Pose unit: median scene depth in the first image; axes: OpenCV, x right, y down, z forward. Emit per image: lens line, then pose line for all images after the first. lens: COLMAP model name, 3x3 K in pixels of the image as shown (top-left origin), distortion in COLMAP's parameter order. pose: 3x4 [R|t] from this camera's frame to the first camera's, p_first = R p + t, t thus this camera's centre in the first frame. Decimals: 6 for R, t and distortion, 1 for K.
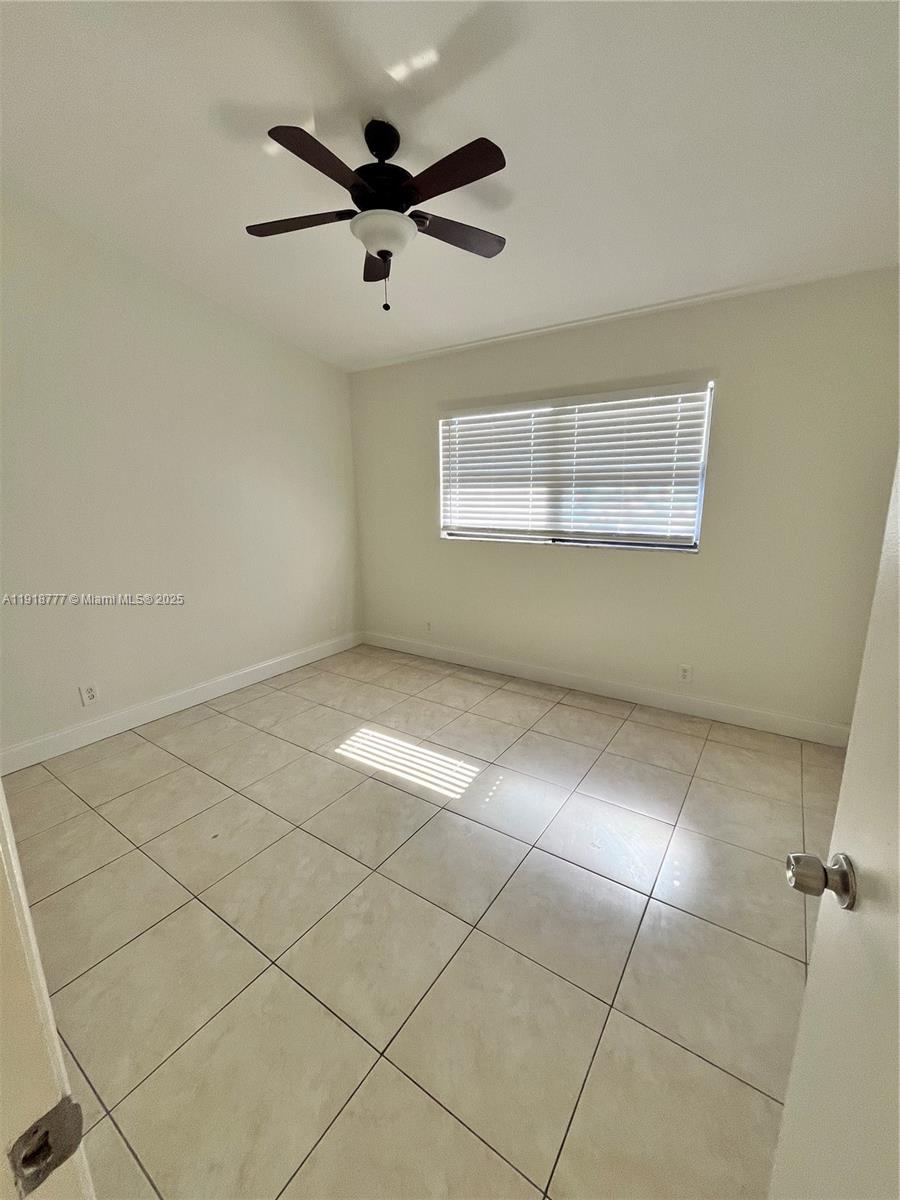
lens RADIAL K [[488.5, 0, 449.5], [0, 488.5, 596.6], [0, 0, 1]] dist [-0.000749, -0.000188]
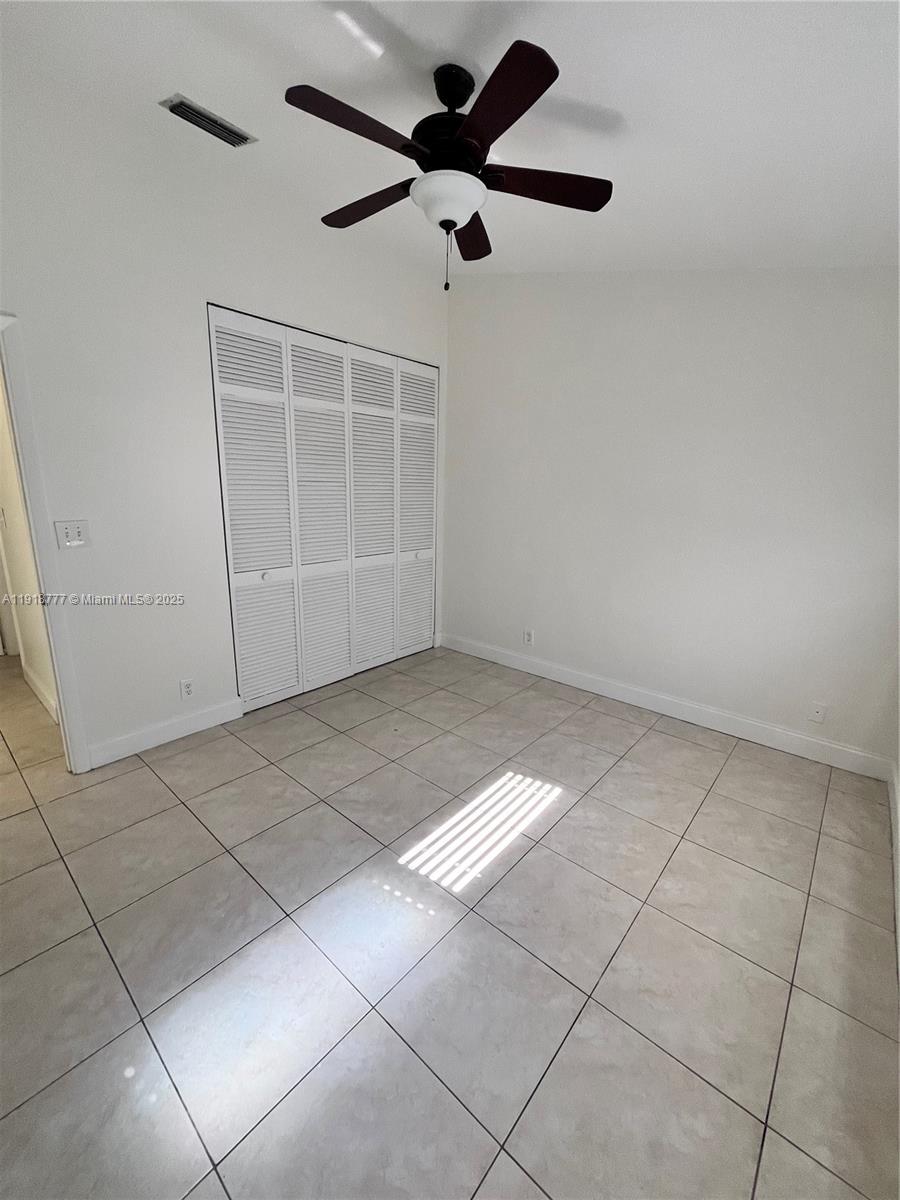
lens RADIAL K [[488.5, 0, 449.5], [0, 488.5, 596.6], [0, 0, 1]] dist [-0.000749, -0.000188]
pose [[-0.112904, 0.236005, -0.965170, 0.601275], [-0.231774, 0.938329, 0.256555, -0.213268], [0.966195, 0.252668, -0.051241, 0.850688]]
